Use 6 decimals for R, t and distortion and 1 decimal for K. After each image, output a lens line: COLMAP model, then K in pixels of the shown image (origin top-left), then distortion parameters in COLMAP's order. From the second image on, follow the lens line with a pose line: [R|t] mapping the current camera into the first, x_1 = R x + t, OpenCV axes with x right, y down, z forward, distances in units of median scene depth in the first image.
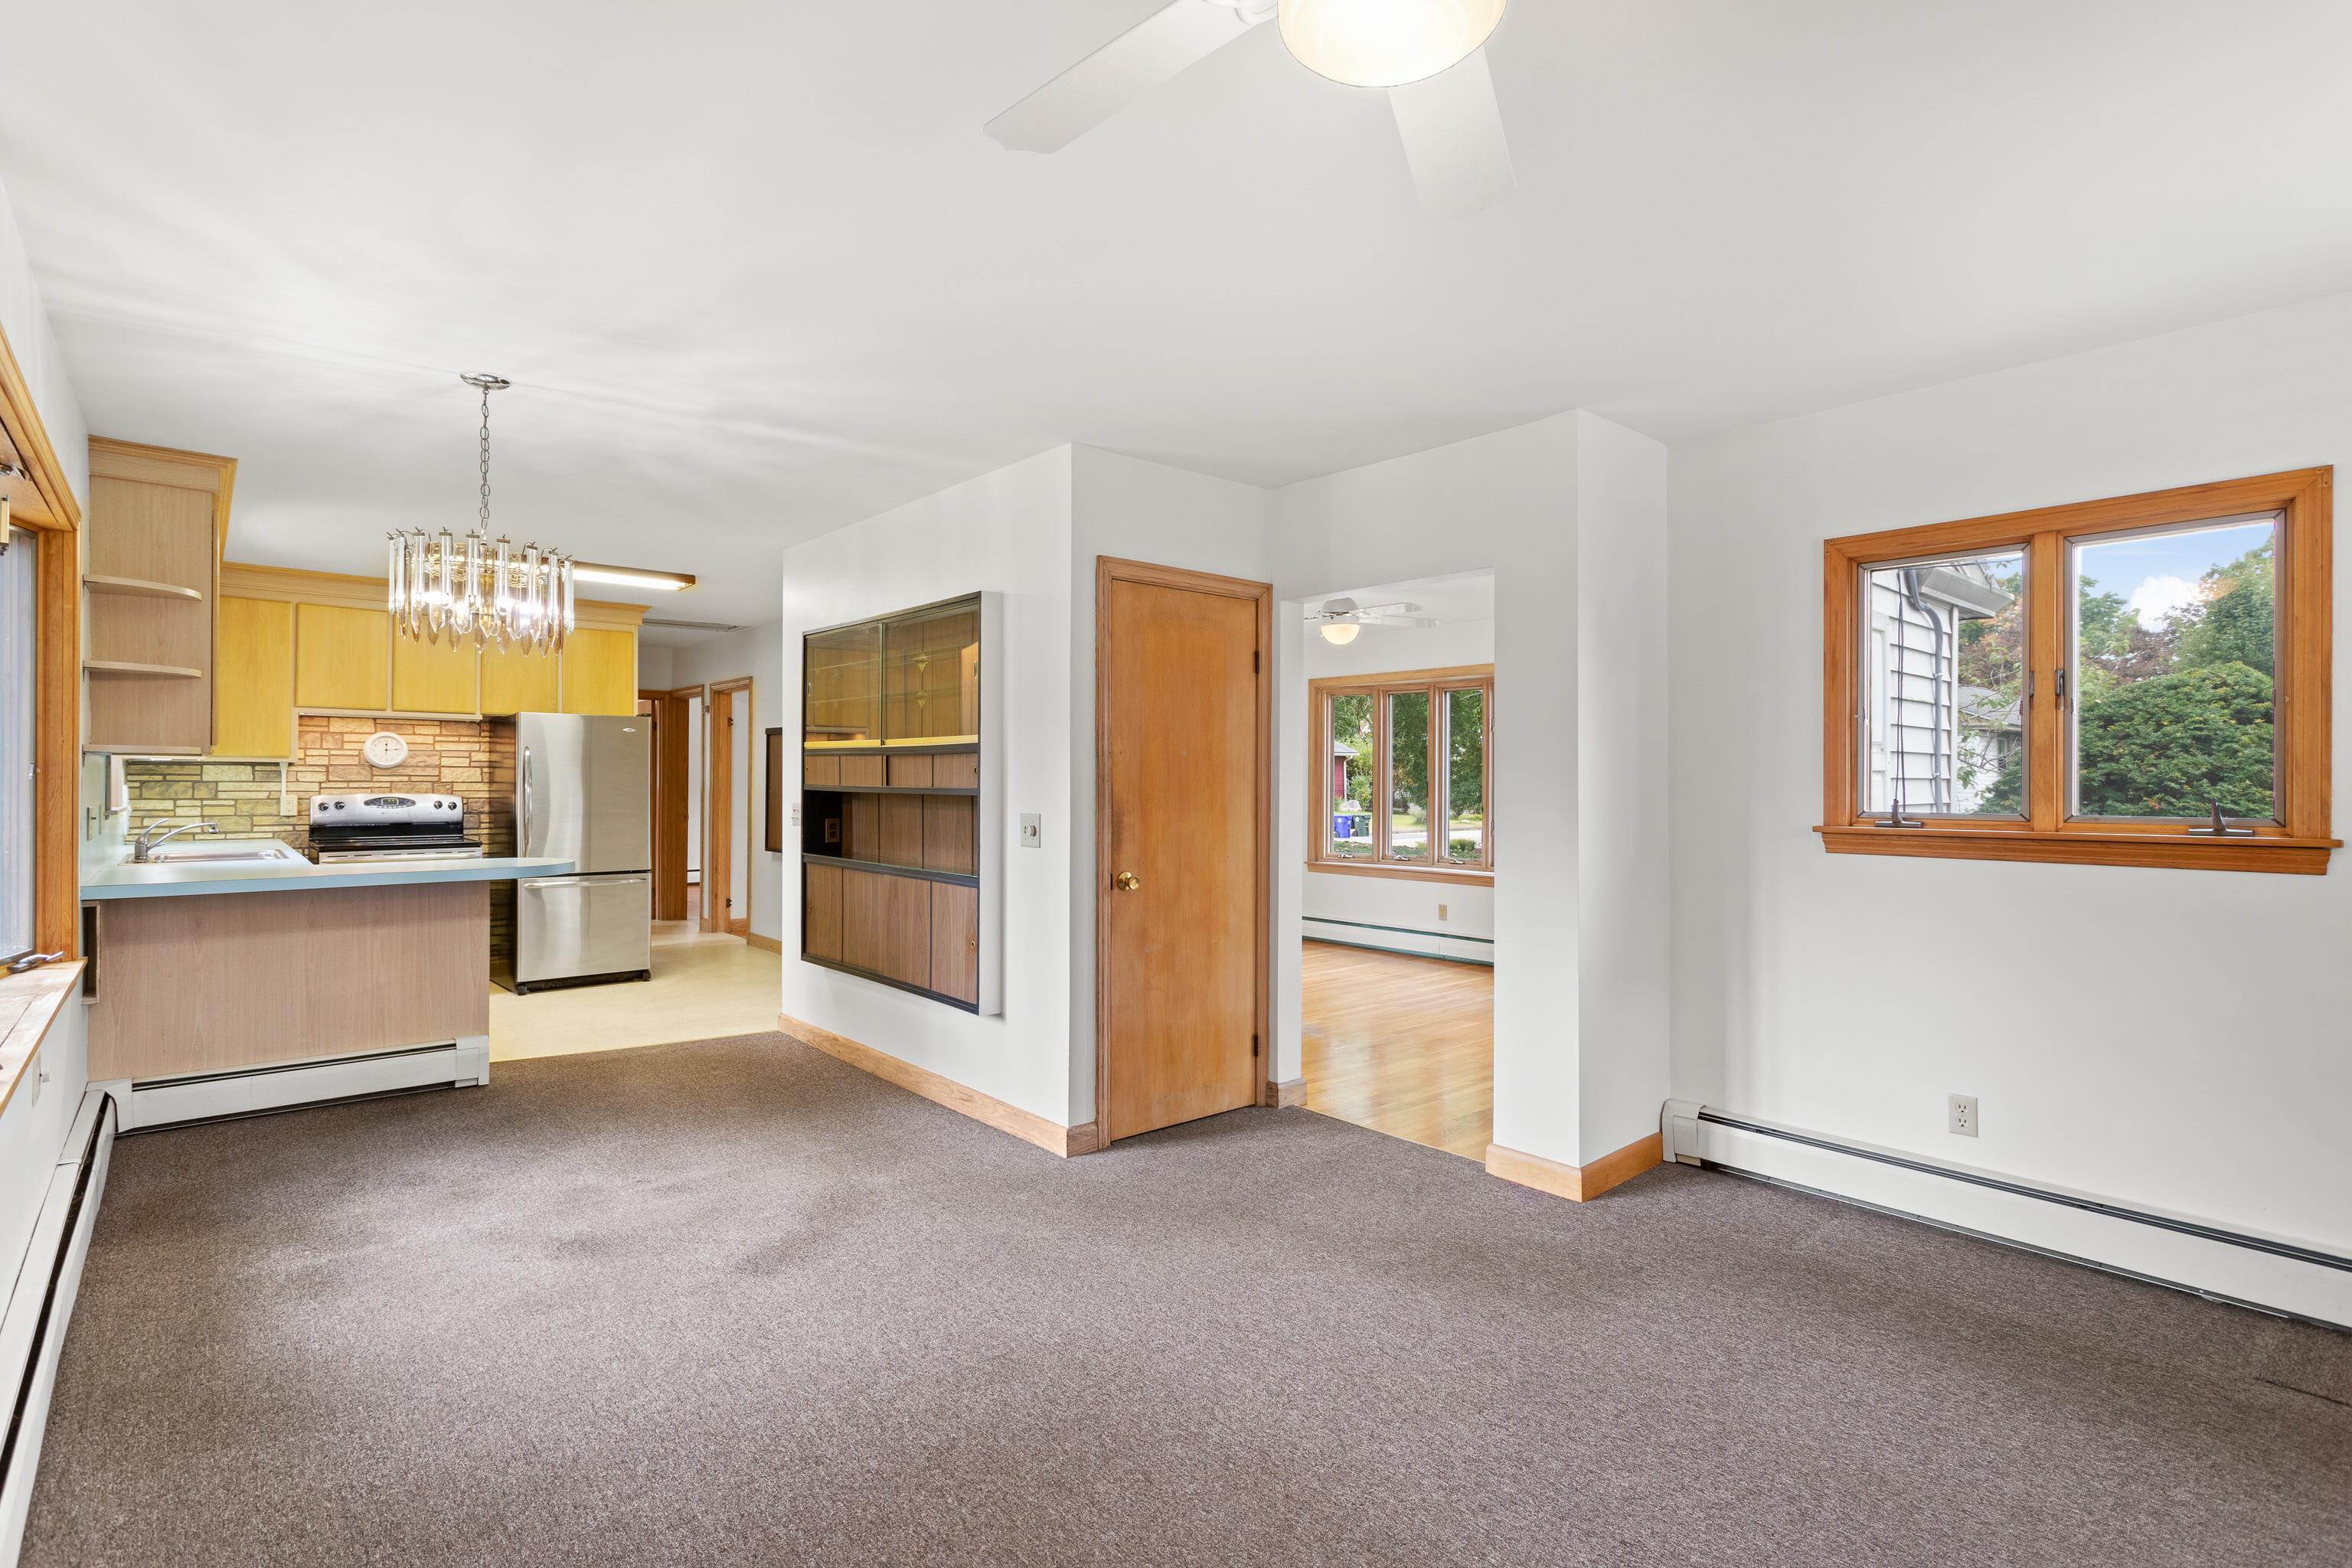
lens RADIAL K [[1119.0, 0, 1182.1], [0, 1119.0, 778.2], [0, 0, 1]] dist [0.005220, 0.000168]
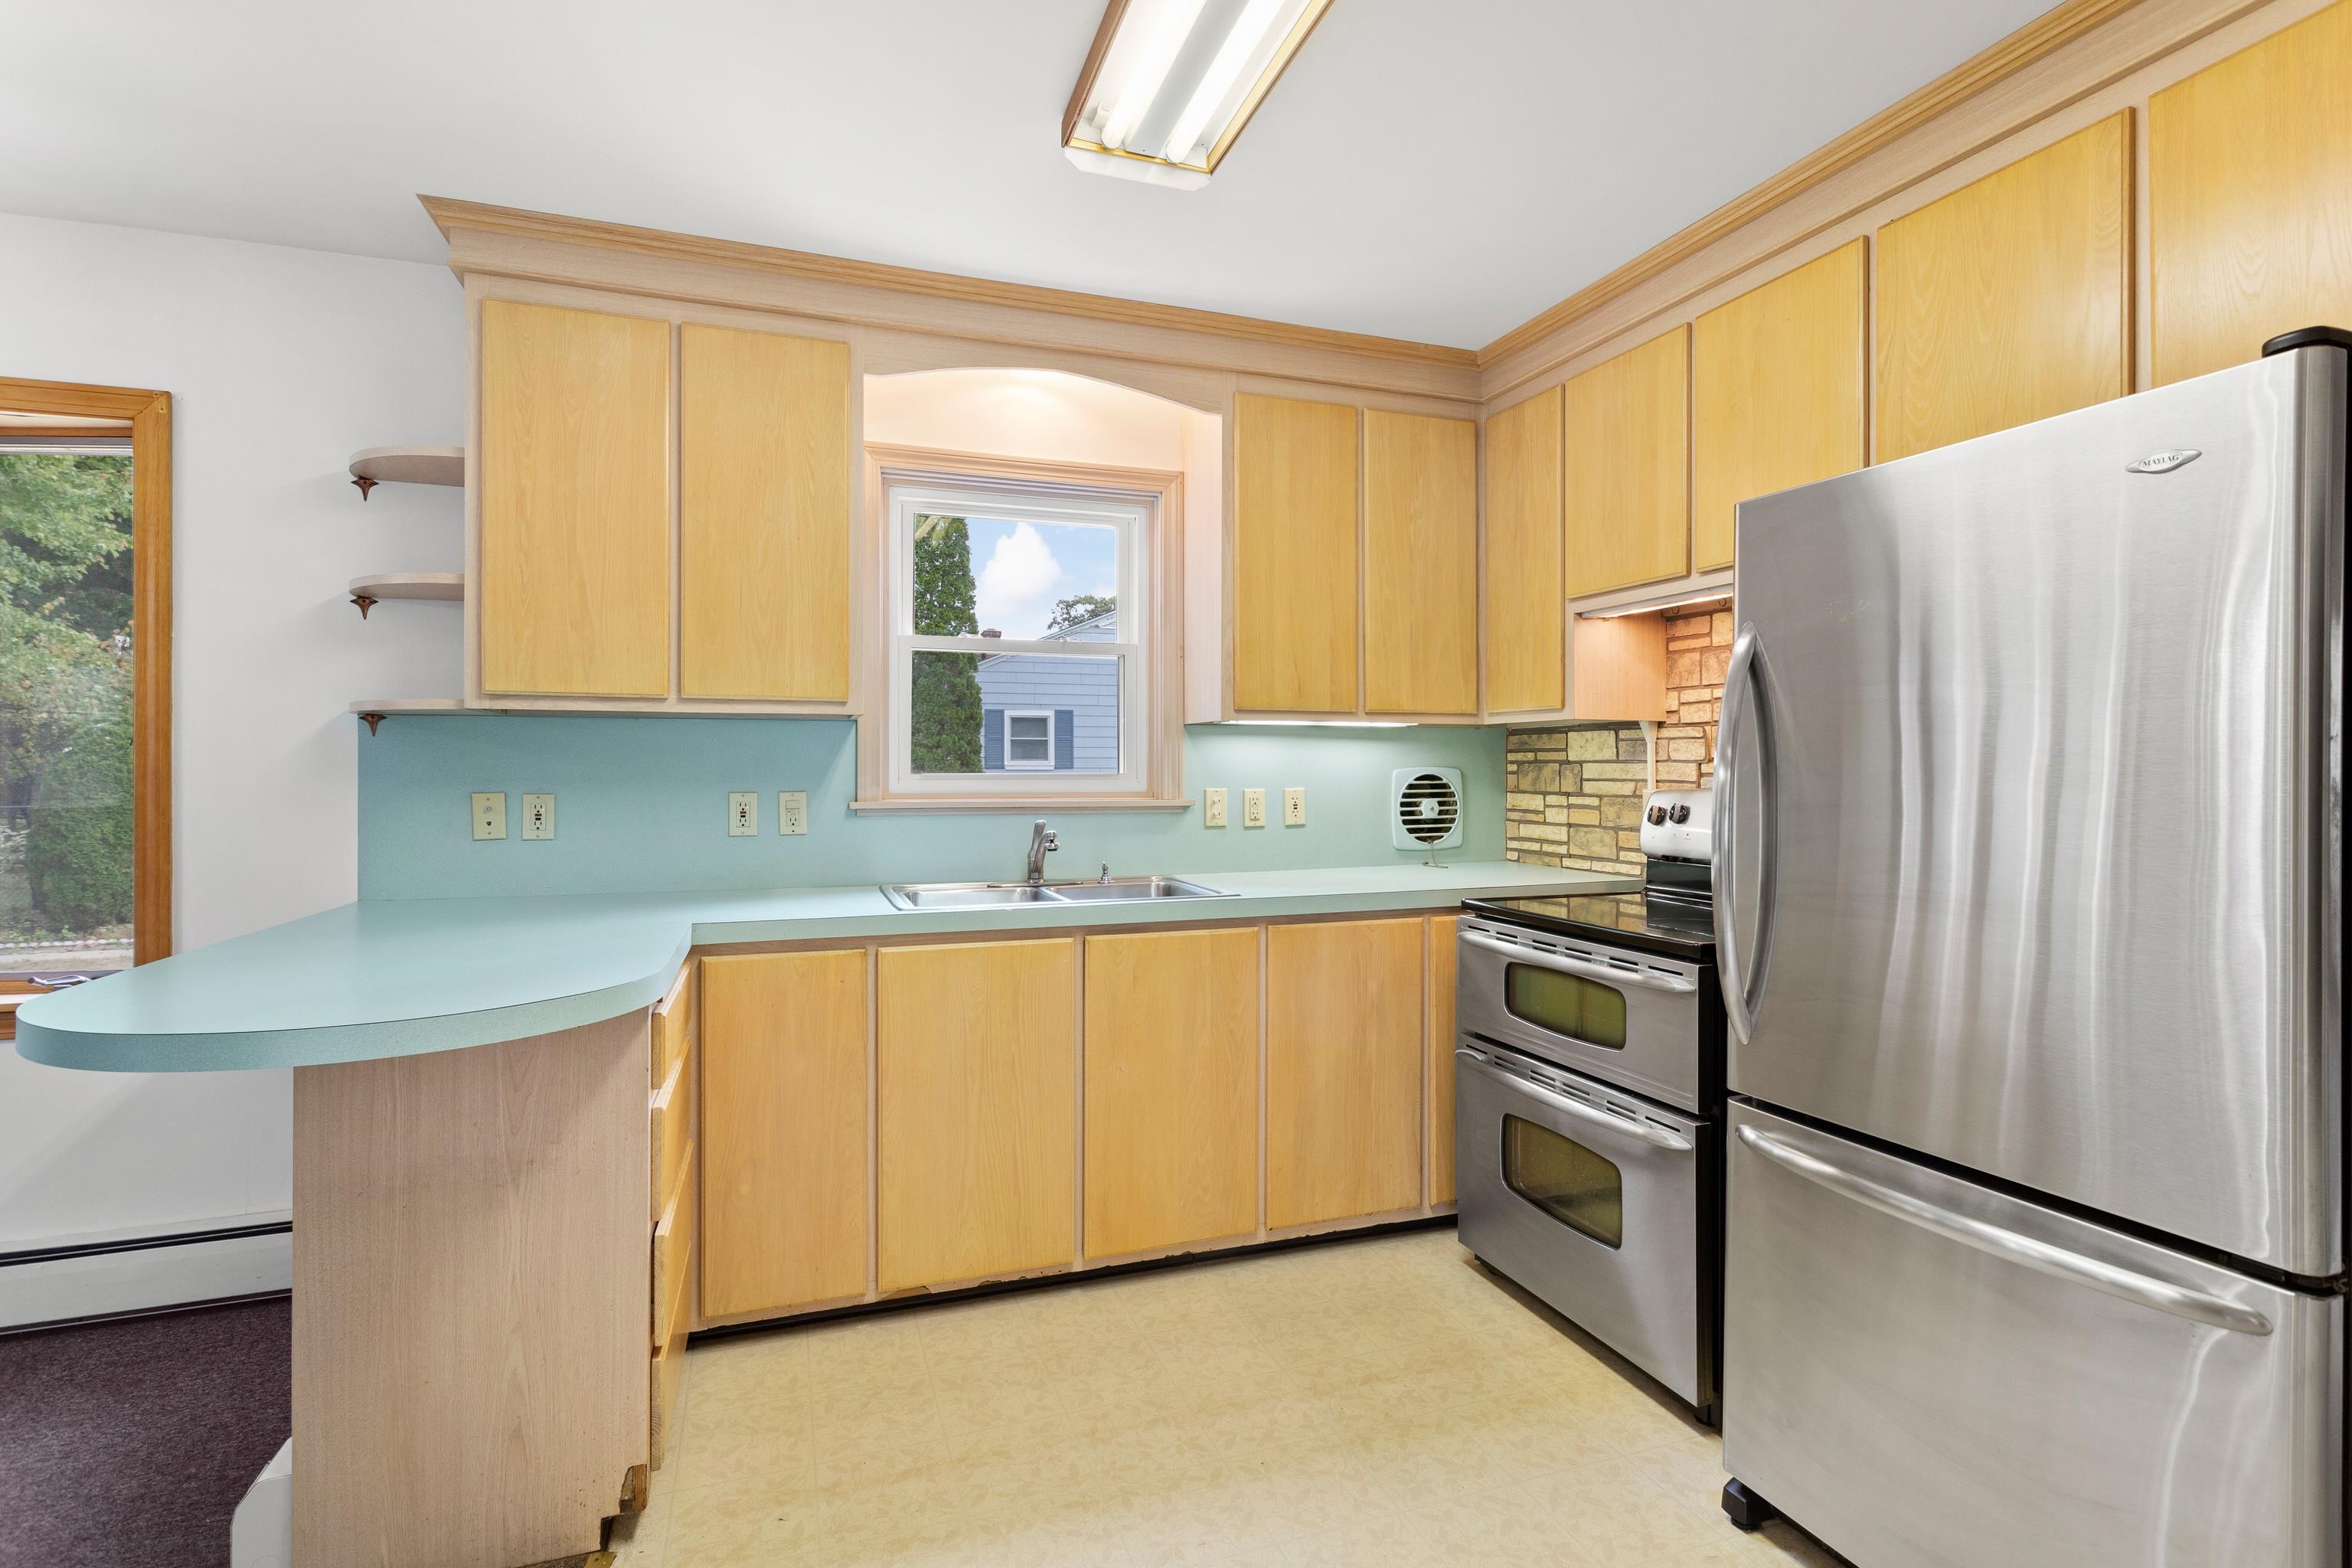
lens RADIAL K [[1118.8, 0, 1181.8], [0, 1118.8, 767.7], [0, 0, 1]] dist [0.001356, 0.000493]
pose [[-0.367832, -0.005828, -0.929874, -0.391376], [0.000994, 0.999977, -0.006661, 0.012227], [0.929892, -0.003374, -0.367818, 1.364836]]
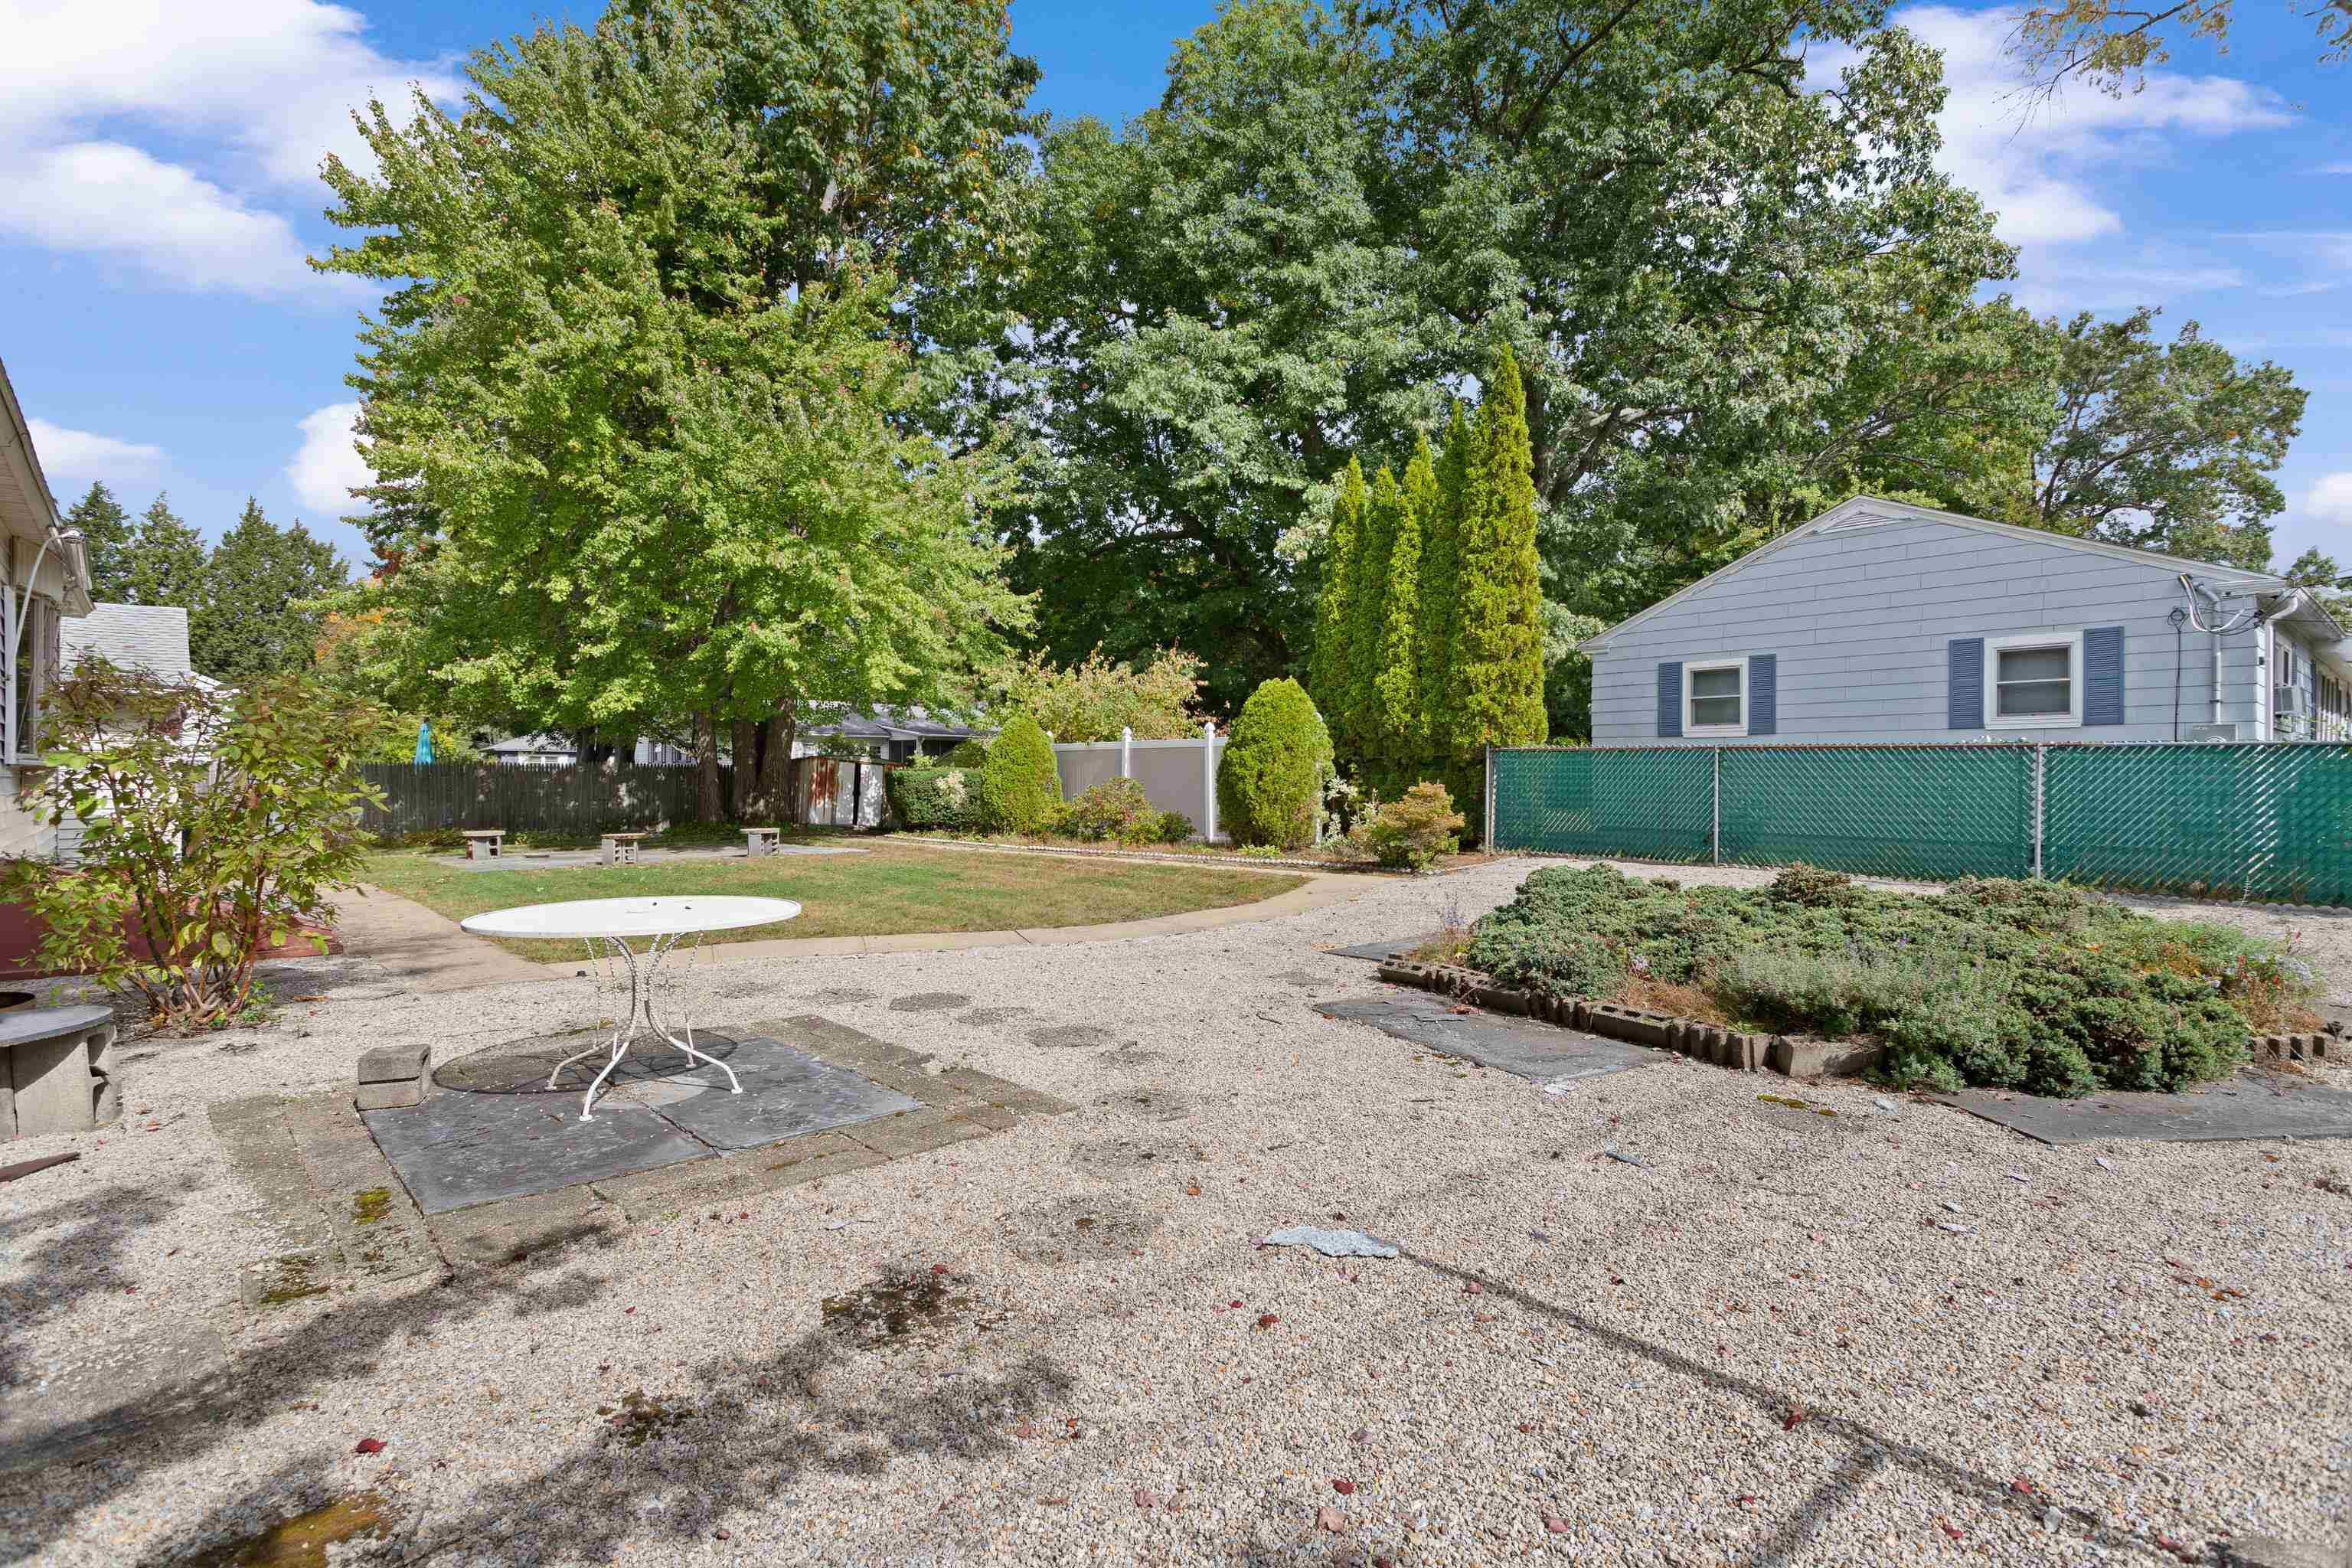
lens RADIAL K [[1113.3, 0, 1176.7], [0, 1113.3, 779.1], [0, 0, 1]] dist [0.002490, 0.000393]
pose [[-0.999384, 0.023629, -0.025949, -2.546074], [0.022992, 0.999434, 0.024568, -0.003081], [0.026514, 0.023957, -0.999361, 2.543002]]
